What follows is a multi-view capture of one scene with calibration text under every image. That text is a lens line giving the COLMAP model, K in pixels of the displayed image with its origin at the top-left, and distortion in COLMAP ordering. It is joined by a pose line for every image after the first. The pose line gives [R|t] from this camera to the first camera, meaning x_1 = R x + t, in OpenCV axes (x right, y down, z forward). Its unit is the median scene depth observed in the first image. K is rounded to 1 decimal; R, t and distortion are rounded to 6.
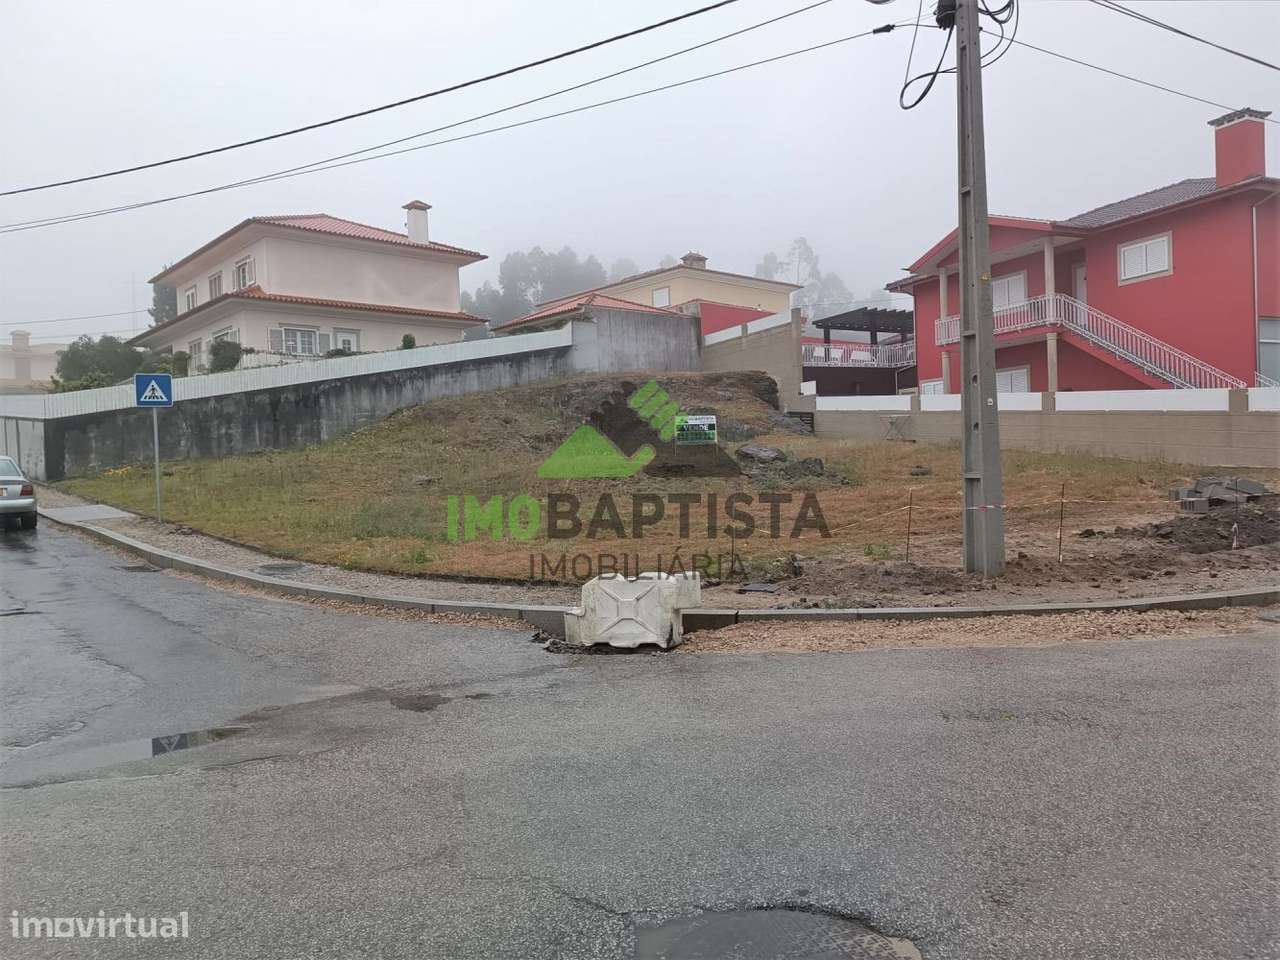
lens RADIAL K [[907.3, 0, 635.3], [0, 907.3, 482.1], [0, 0, 1]] dist [0.050746, -0.051429]
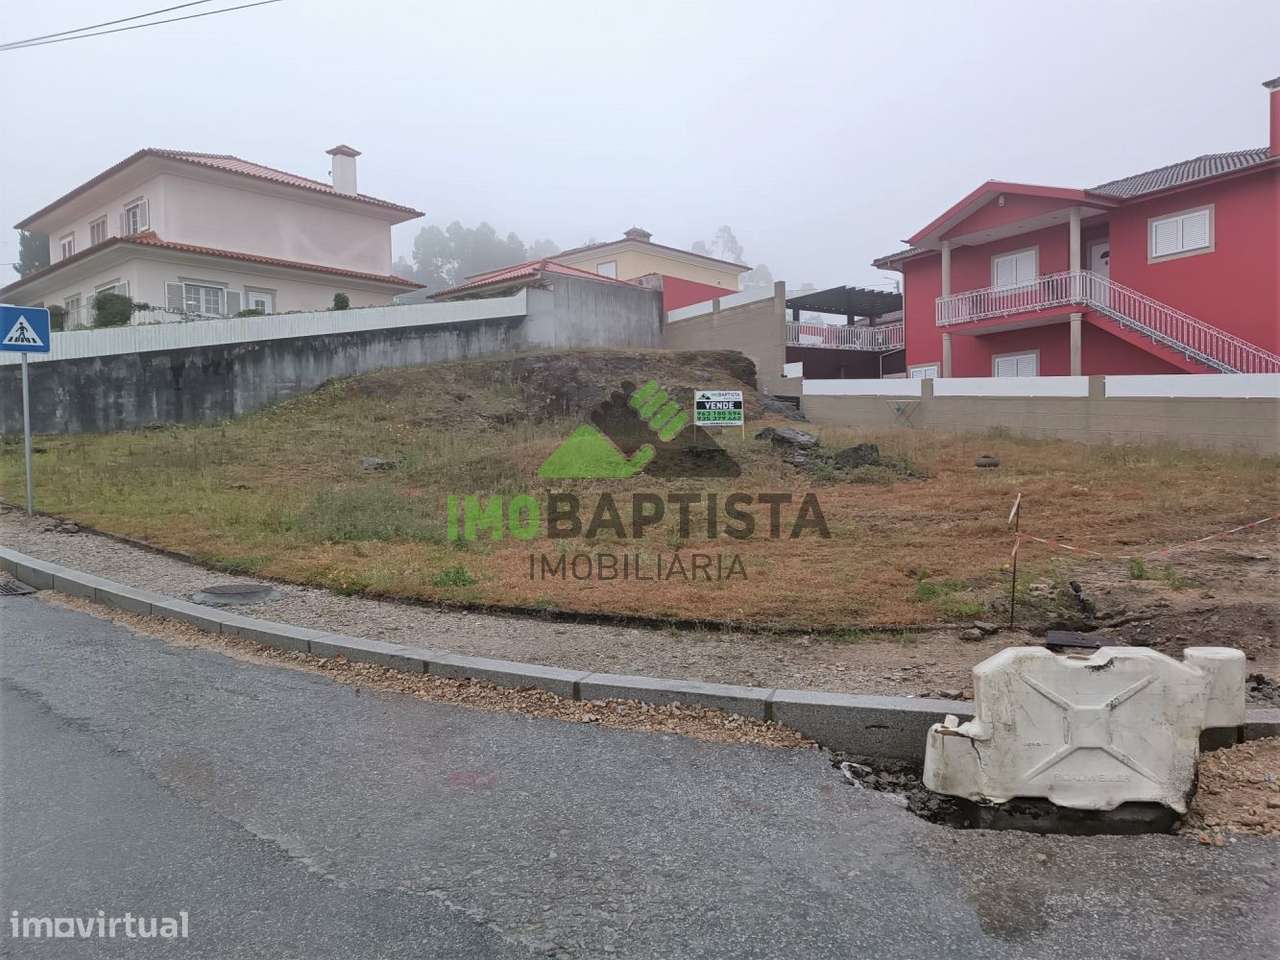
lens RADIAL K [[907.3, 0, 635.3], [0, 907.3, 482.1], [0, 0, 1]] dist [0.050746, -0.051429]
pose [[0.994075, 0.013897, 0.107808, -0.067995], [-0.014937, 0.999849, 0.008842, 0.002713], [-0.107669, -0.010400, 0.994132, 0.126642]]
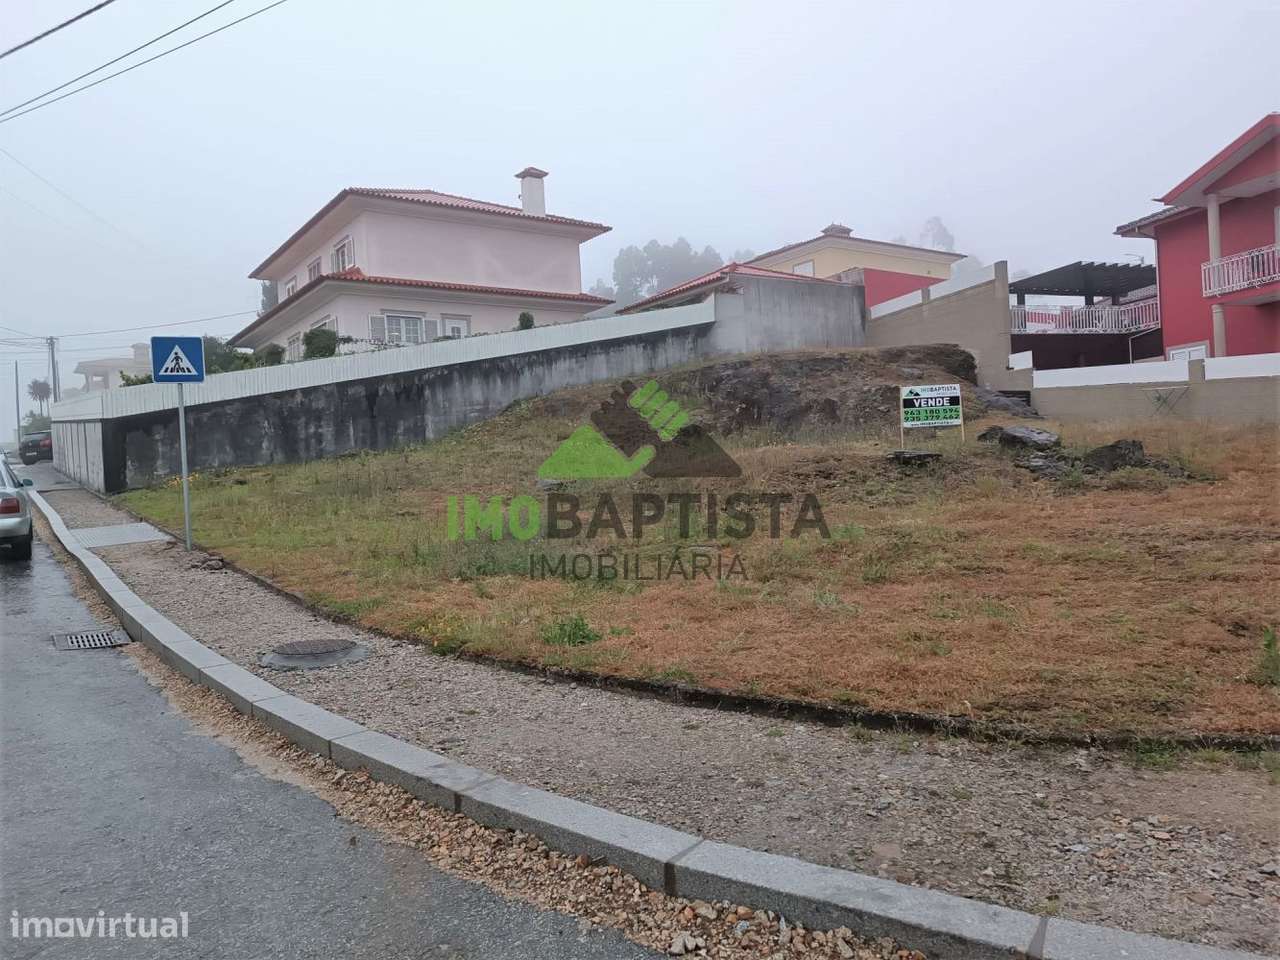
lens RADIAL K [[907.3, 0, 635.3], [0, 907.3, 482.1], [0, 0, 1]] dist [0.050746, -0.051429]
pose [[0.992664, -0.017335, -0.119657, -0.053396], [0.016683, 0.999840, -0.006452, 0.001581], [0.119749, 0.004408, 0.992794, 0.189095]]
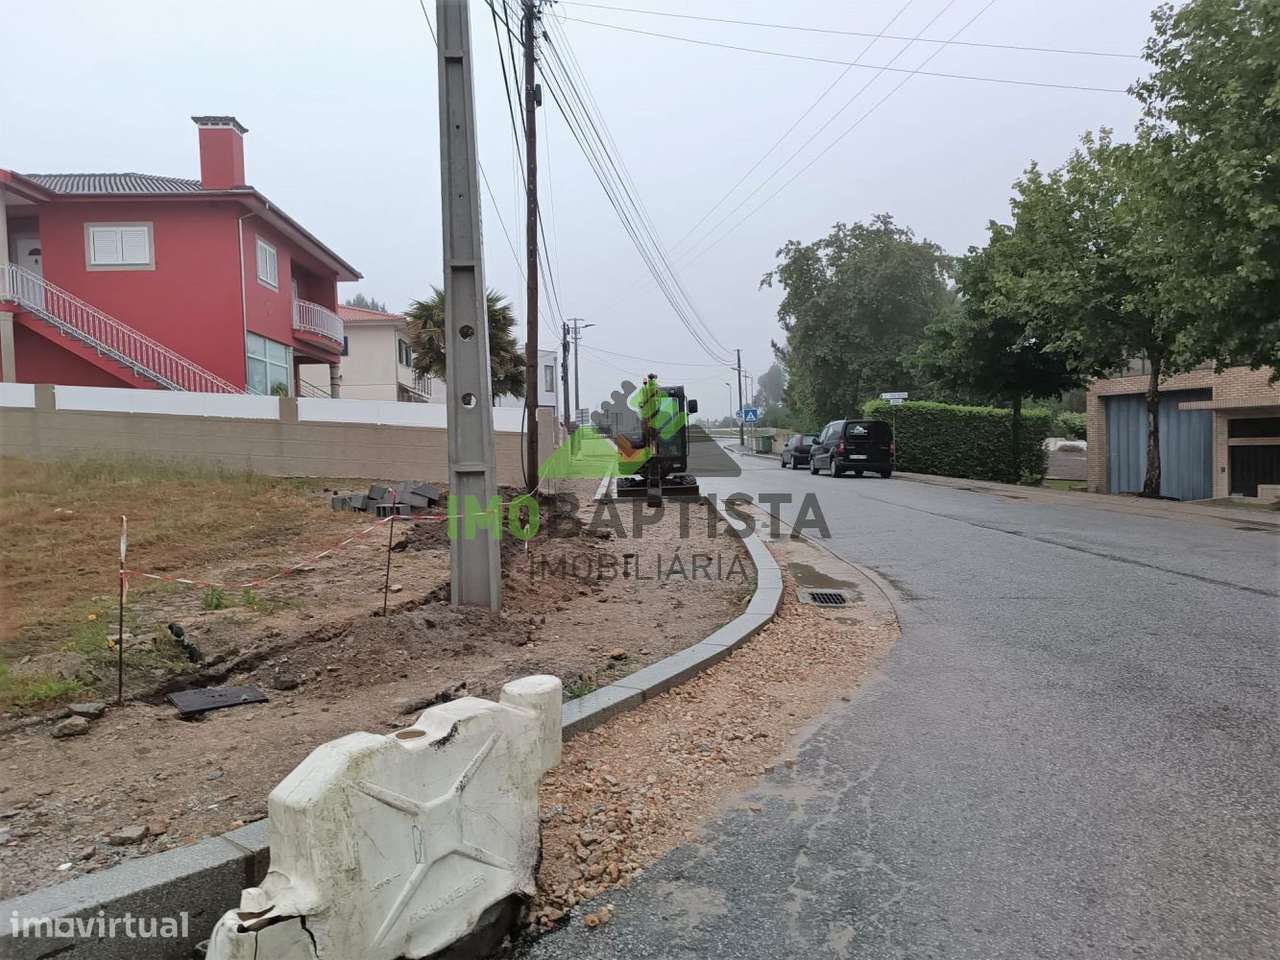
lens RADIAL K [[907.3, 0, 635.3], [0, 907.3, 482.1], [0, 0, 1]] dist [0.050746, -0.051429]
pose [[0.375768, -0.004663, 0.926702, -0.068134], [0.028373, 0.999576, -0.006475, 0.003476], [-0.926279, 0.028727, 0.375741, 0.183633]]
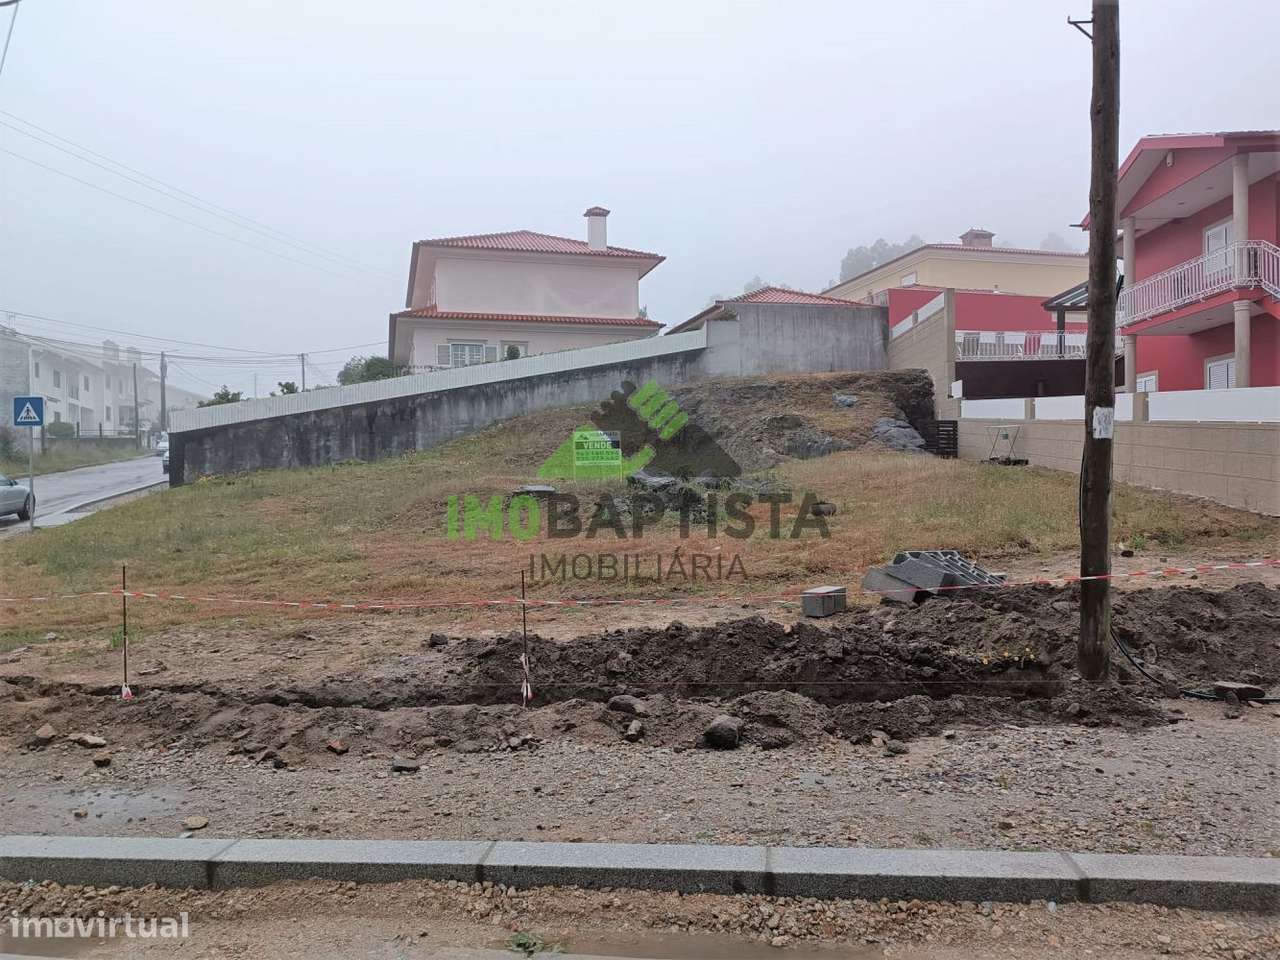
lens RADIAL K [[907.3, 0, 635.3], [0, 907.3, 482.1], [0, 0, 1]] dist [0.050746, -0.051429]
pose [[0.891779, 0.024550, -0.451804, 0.329204], [-0.026003, 0.999657, 0.002993, -0.020576], [0.451723, 0.009079, 0.892112, 0.189609]]
